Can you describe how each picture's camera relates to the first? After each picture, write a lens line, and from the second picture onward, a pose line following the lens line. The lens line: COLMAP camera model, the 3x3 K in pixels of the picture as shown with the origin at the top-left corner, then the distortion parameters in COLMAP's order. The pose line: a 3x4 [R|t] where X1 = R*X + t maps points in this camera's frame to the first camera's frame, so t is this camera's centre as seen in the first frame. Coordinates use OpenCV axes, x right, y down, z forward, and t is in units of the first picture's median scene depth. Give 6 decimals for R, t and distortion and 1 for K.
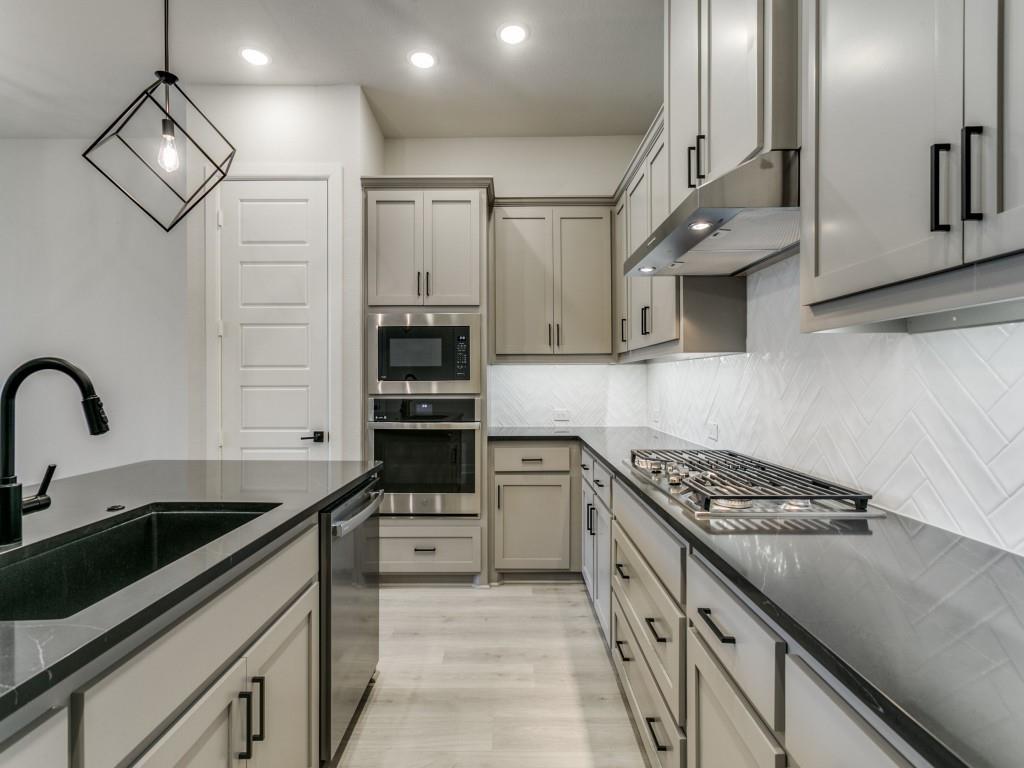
lens RADIAL K [[487.7, 0, 510.0], [0, 487.7, 381.8], [0, 0, 1]] dist [0.003407, 0.001542]
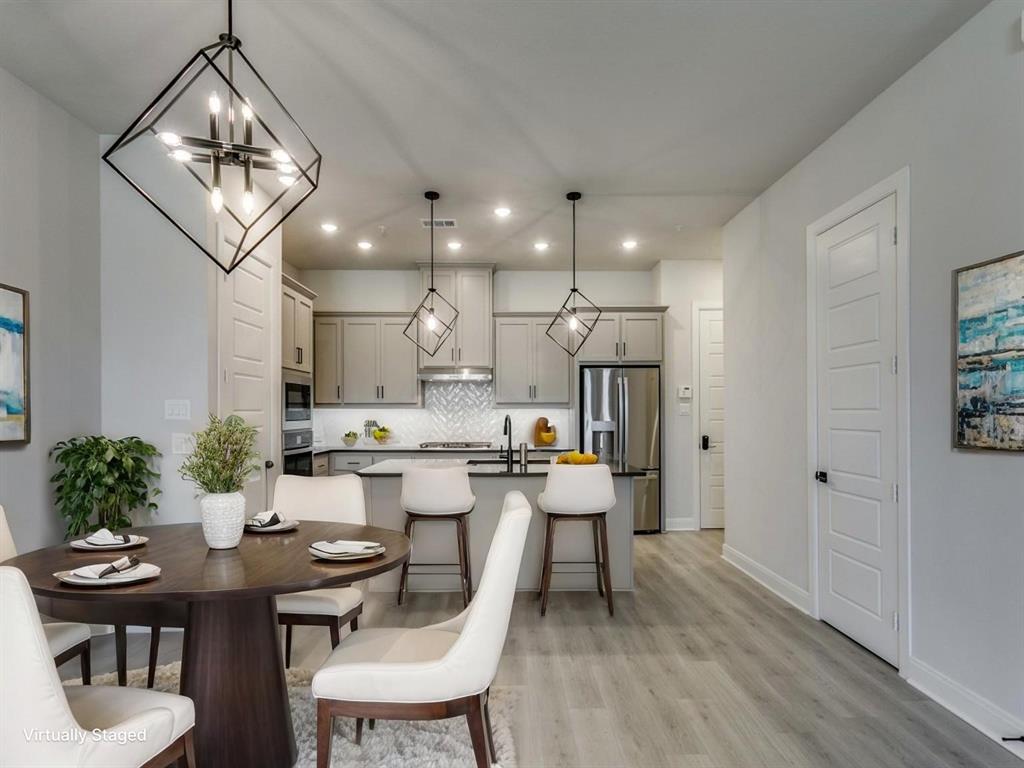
lens RADIAL K [[493.7, 0, 508.8], [0, 493.7, 411.1], [0, 0, 1]] dist [0.001371, 0.000200]
pose [[-0.017481, 0.001683, 0.999846, -1.714306], [0.003463, 0.999993, -0.001622, -0.026682], [-0.999841, 0.003434, -0.017487, 0.386869]]
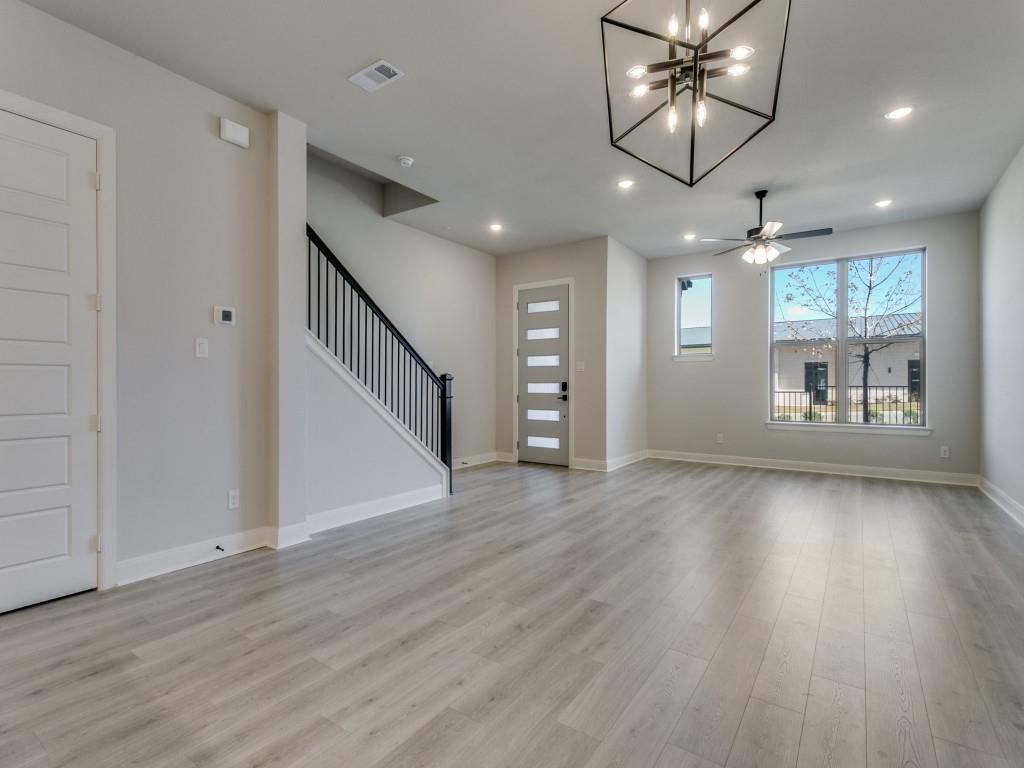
lens RADIAL K [[487.7, 0, 510.0], [0, 487.7, 381.8], [0, 0, 1]] dist [0.003407, 0.001542]
pose [[-0.573864, 0.000543, -0.818950, -0.540511], [0.001083, 0.999999, -0.000096, 0.041673], [0.818950, -0.000942, -0.573865, 0.858597]]
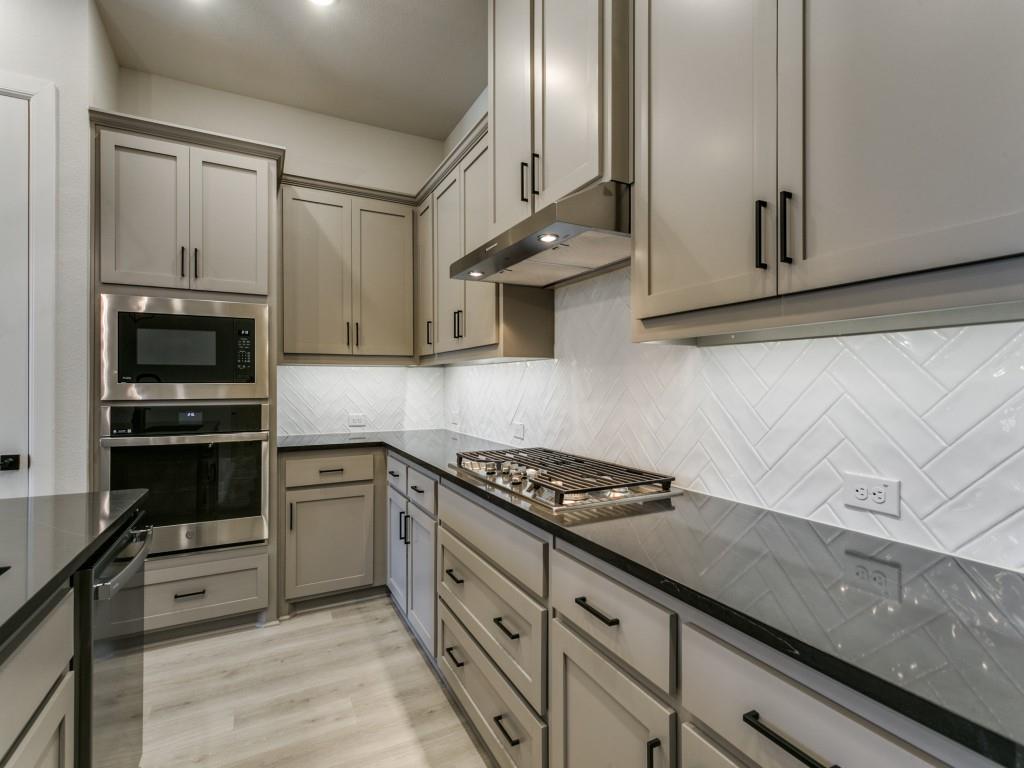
lens RADIAL K [[487.7, 0, 510.0], [0, 487.7, 381.8], [0, 0, 1]] dist [0.003407, 0.001542]
pose [[0.887003, 0.003813, 0.461747, -0.081279], [-0.001166, 0.999981, -0.006018, 0.000100], [-0.461761, 0.004799, 0.886991, 0.044245]]
